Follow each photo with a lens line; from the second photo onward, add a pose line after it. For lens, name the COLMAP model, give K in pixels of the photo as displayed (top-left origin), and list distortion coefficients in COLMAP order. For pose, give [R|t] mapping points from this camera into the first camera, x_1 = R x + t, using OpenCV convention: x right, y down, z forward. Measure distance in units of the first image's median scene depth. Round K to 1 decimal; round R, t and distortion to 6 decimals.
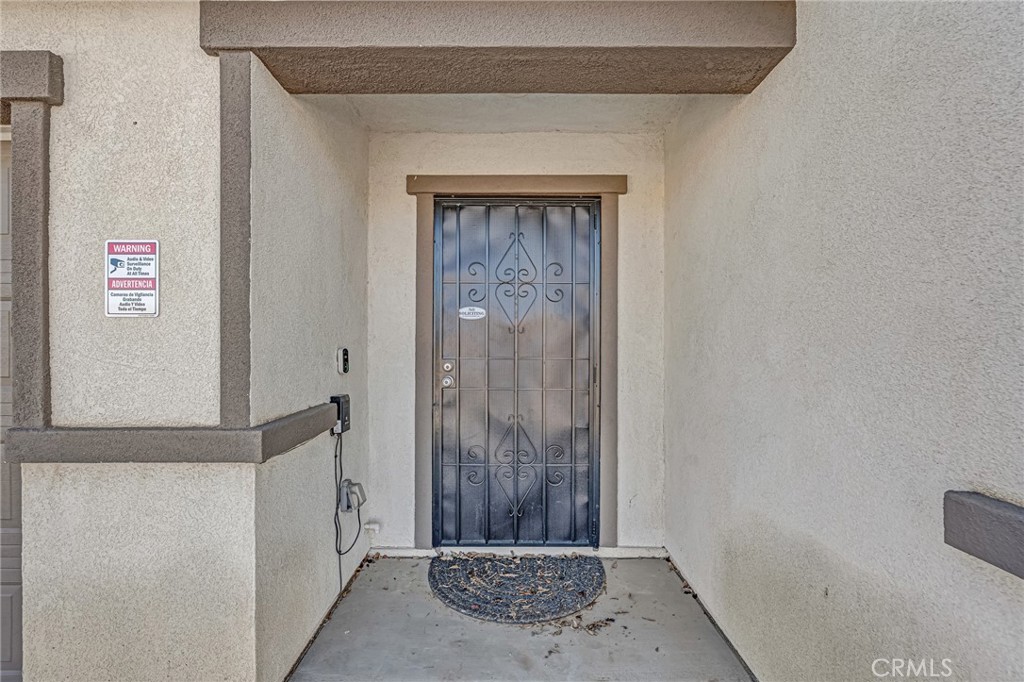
lens RADIAL K [[449.4, 0, 515.9], [0, 449.4, 336.1], [0, 0, 1]] dist [0.002594, 0.000581]
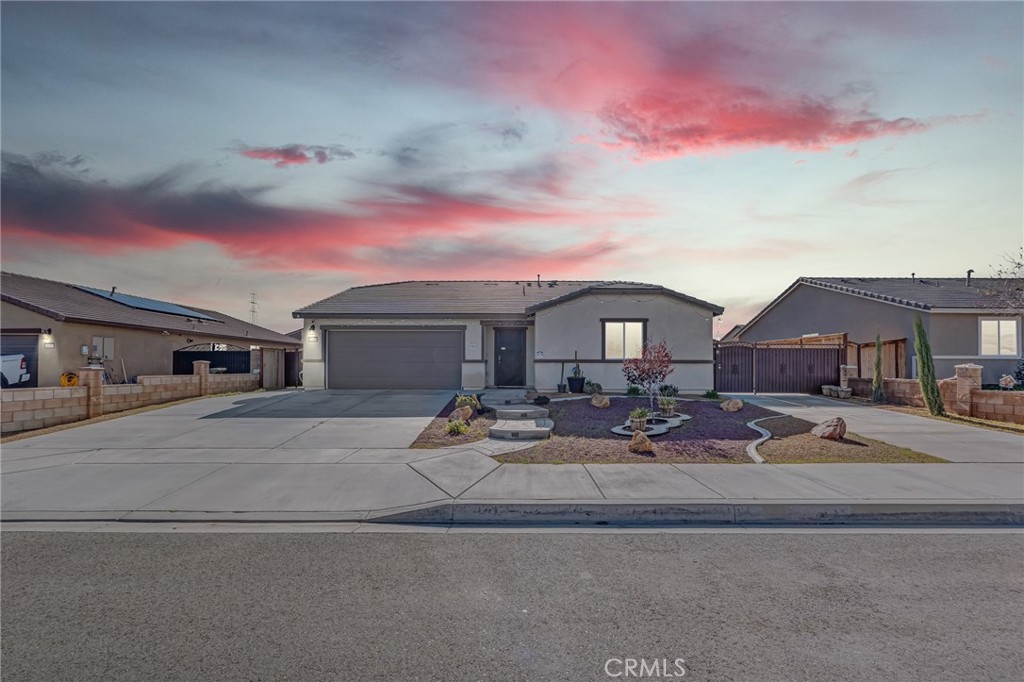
lens RADIAL K [[466.9, 0, 513.2], [0, 466.9, 347.2], [0, 0, 1]] dist [-0.010667, 0.000313]
pose [[0.999722, 0.004254, -0.023212, 0.339065], [-0.004962, 0.999521, -0.030542, 0.231837], [0.023071, 0.030649, 0.999264, -9.719959]]
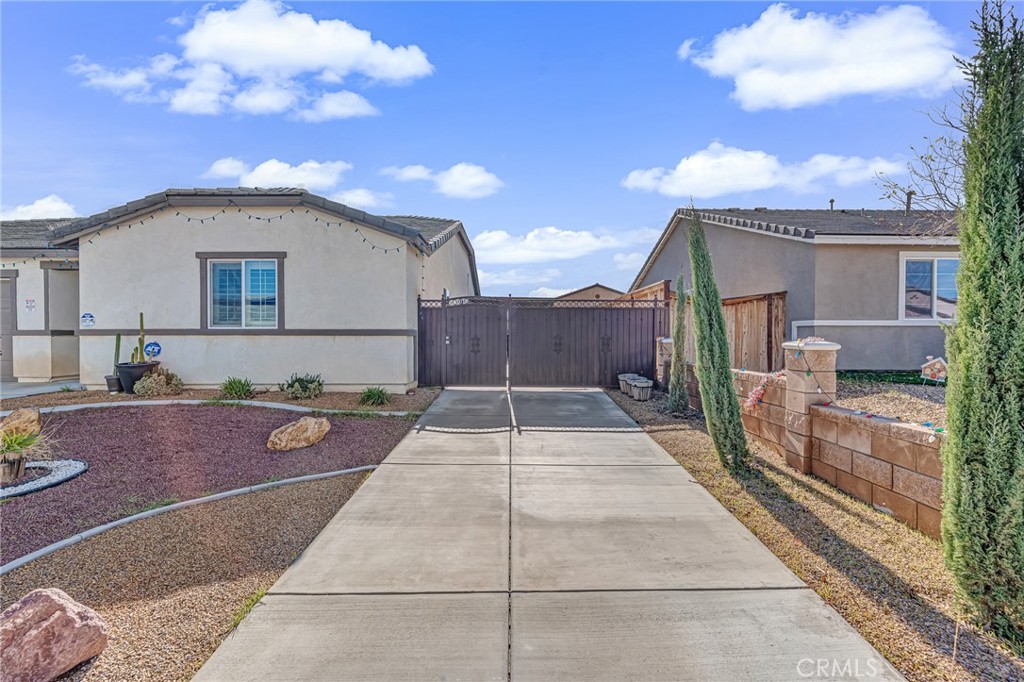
lens RADIAL K [[464.1, 0, 517.2], [0, 464.1, 338.3], [0, 0, 1]] dist [-0.004757, 0.000618]
pose [[0.999999, 0.001307, 0.000734, 5.572370], [-0.001320, 0.999818, 0.019042, 0.181936], [-0.000709, -0.019043, 0.999818, -5.115177]]
